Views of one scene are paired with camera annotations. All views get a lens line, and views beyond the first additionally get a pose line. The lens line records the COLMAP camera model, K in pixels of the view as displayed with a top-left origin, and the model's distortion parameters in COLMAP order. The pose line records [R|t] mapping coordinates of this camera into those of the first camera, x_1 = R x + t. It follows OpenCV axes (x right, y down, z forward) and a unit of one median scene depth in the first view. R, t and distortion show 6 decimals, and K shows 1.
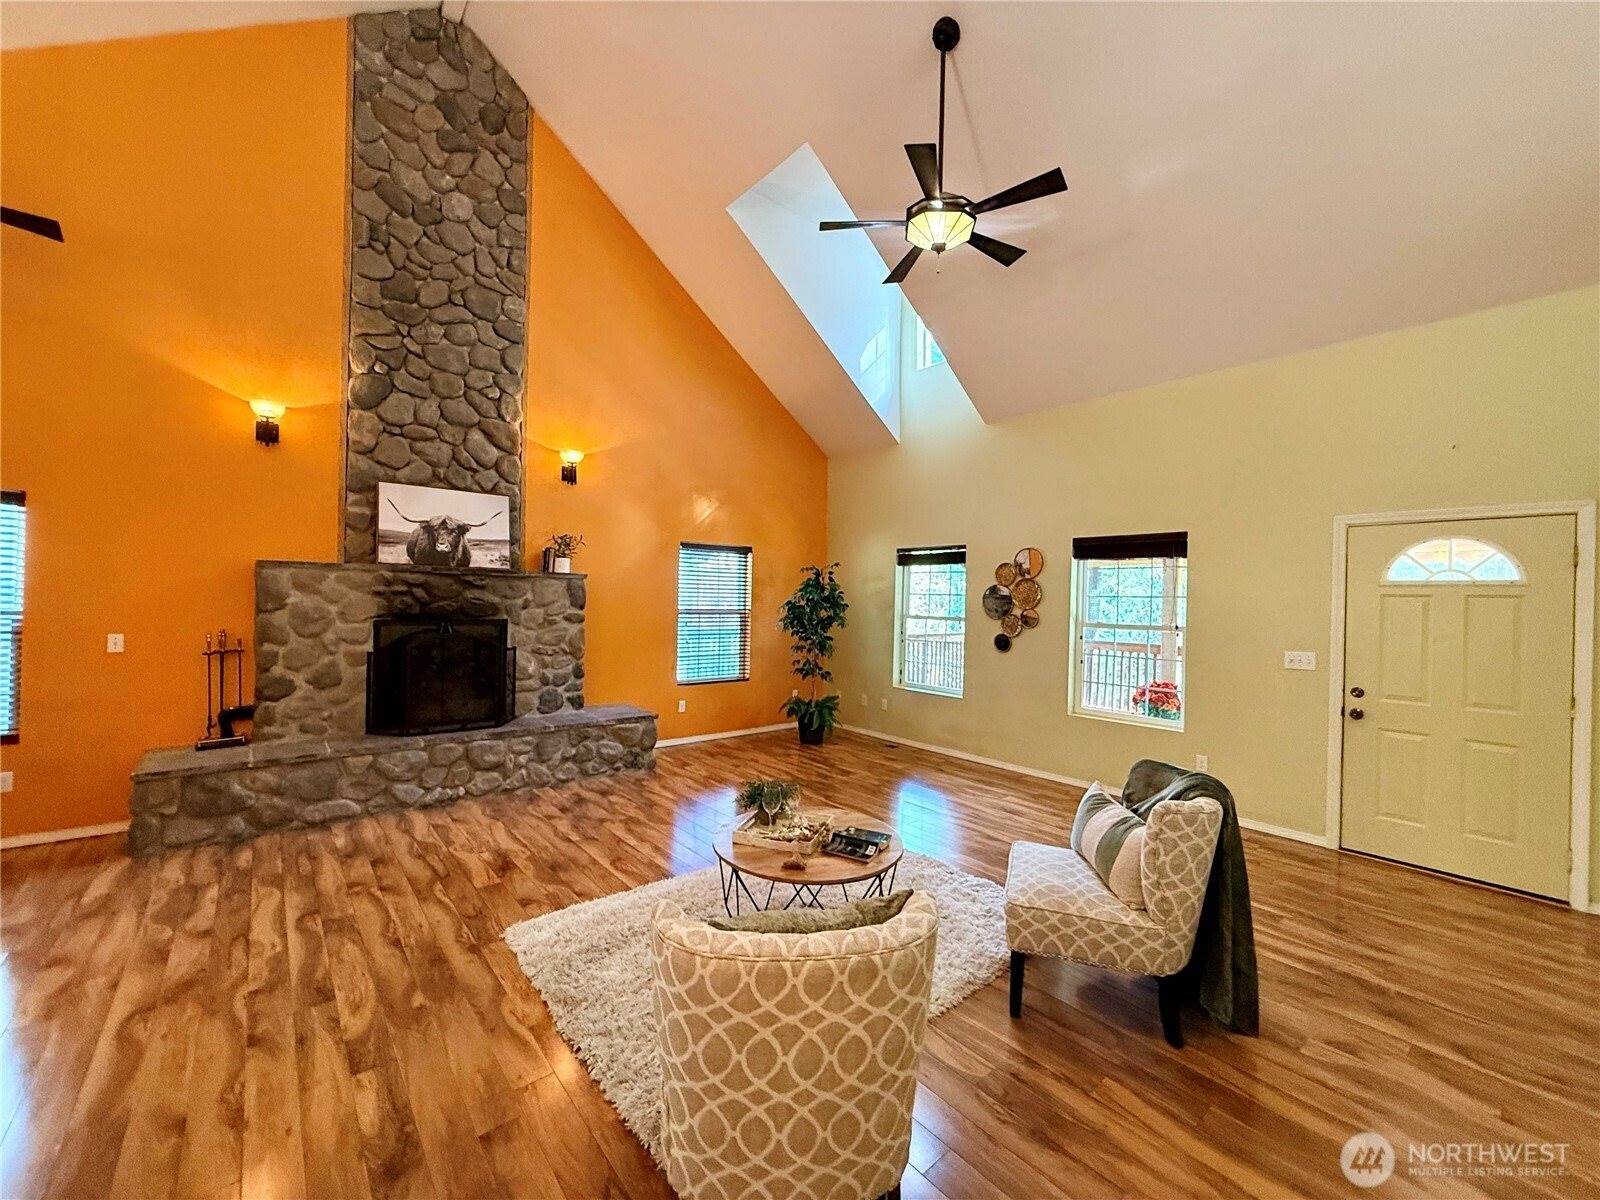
lens RADIAL K [[635.4, 0, 794.5], [0, 635.4, 599.6], [0, 0, 1]] dist [-0.000831, 0.000107]
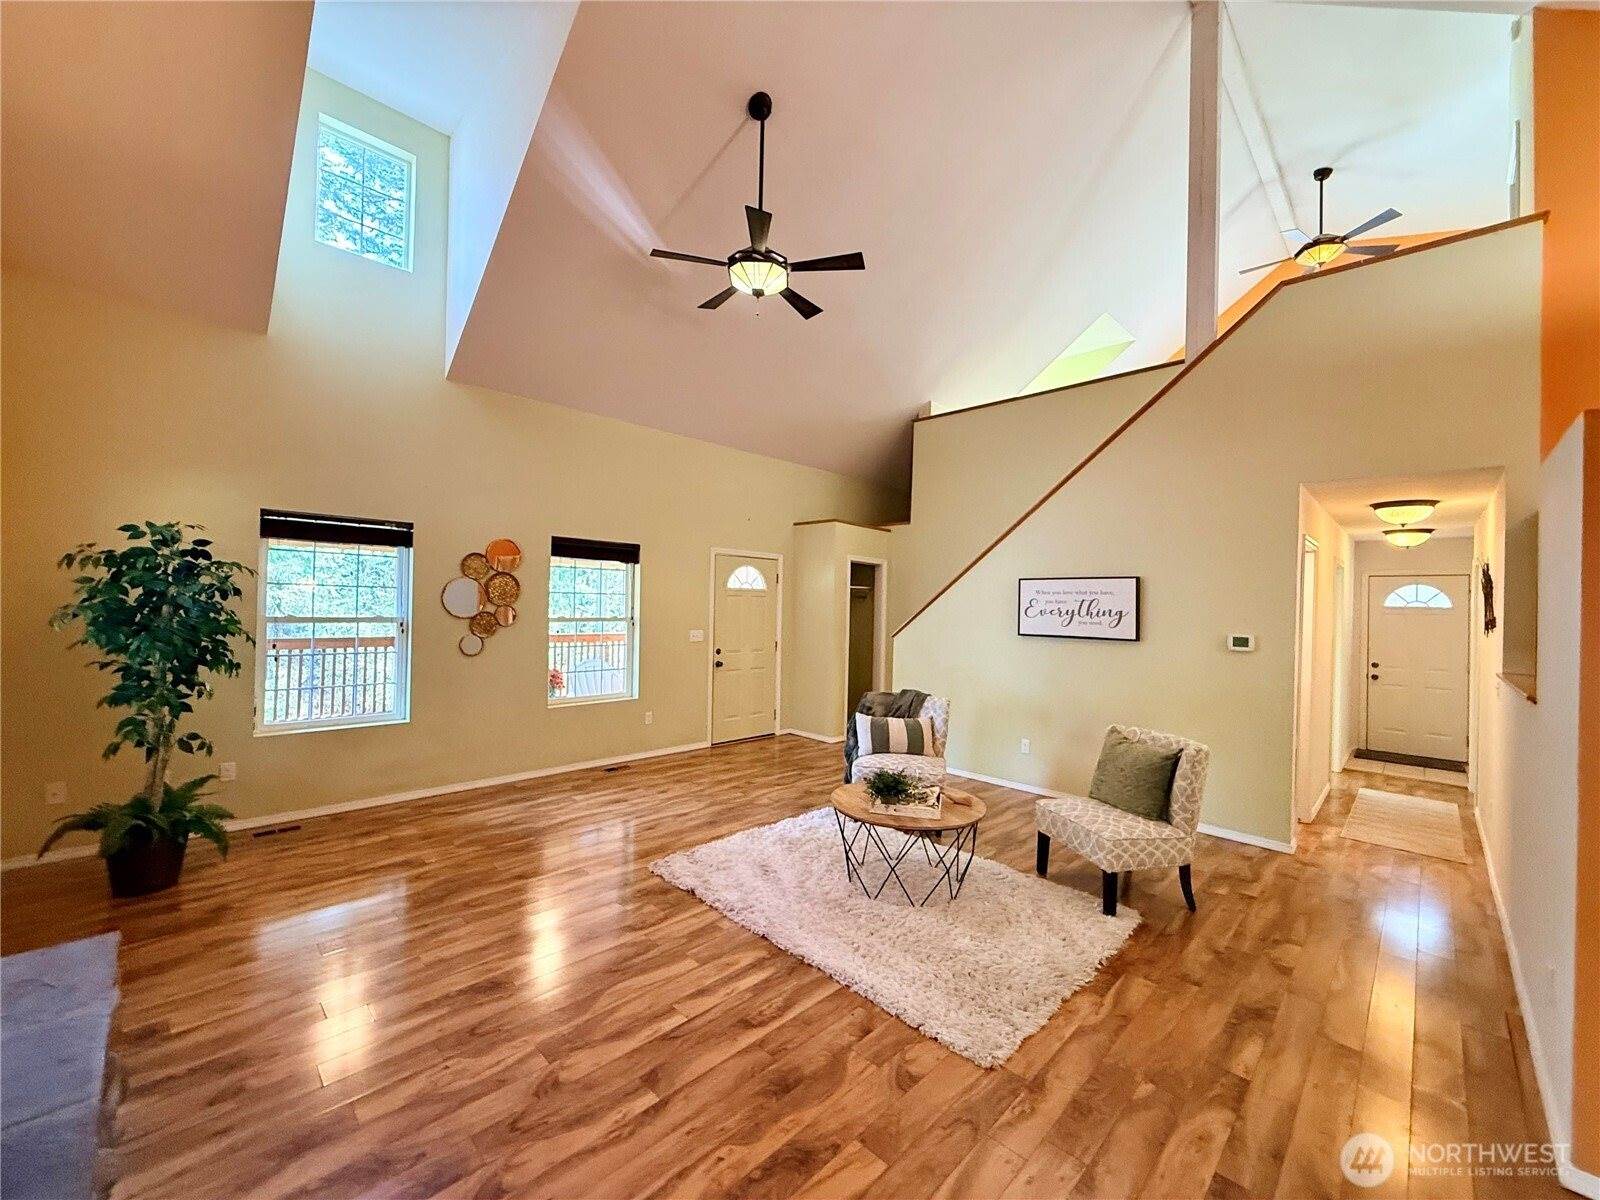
lens RADIAL K [[635.4, 0, 797.8], [0, 635.4, 599.1], [0, 0, 1]] dist [-0.000831, 0.000107]
pose [[-0.089036, -0.014763, 0.995919, -0.716832], [-0.023132, 0.999651, 0.012750, -0.019383], [-0.995760, -0.021903, -0.089346, 0.797904]]
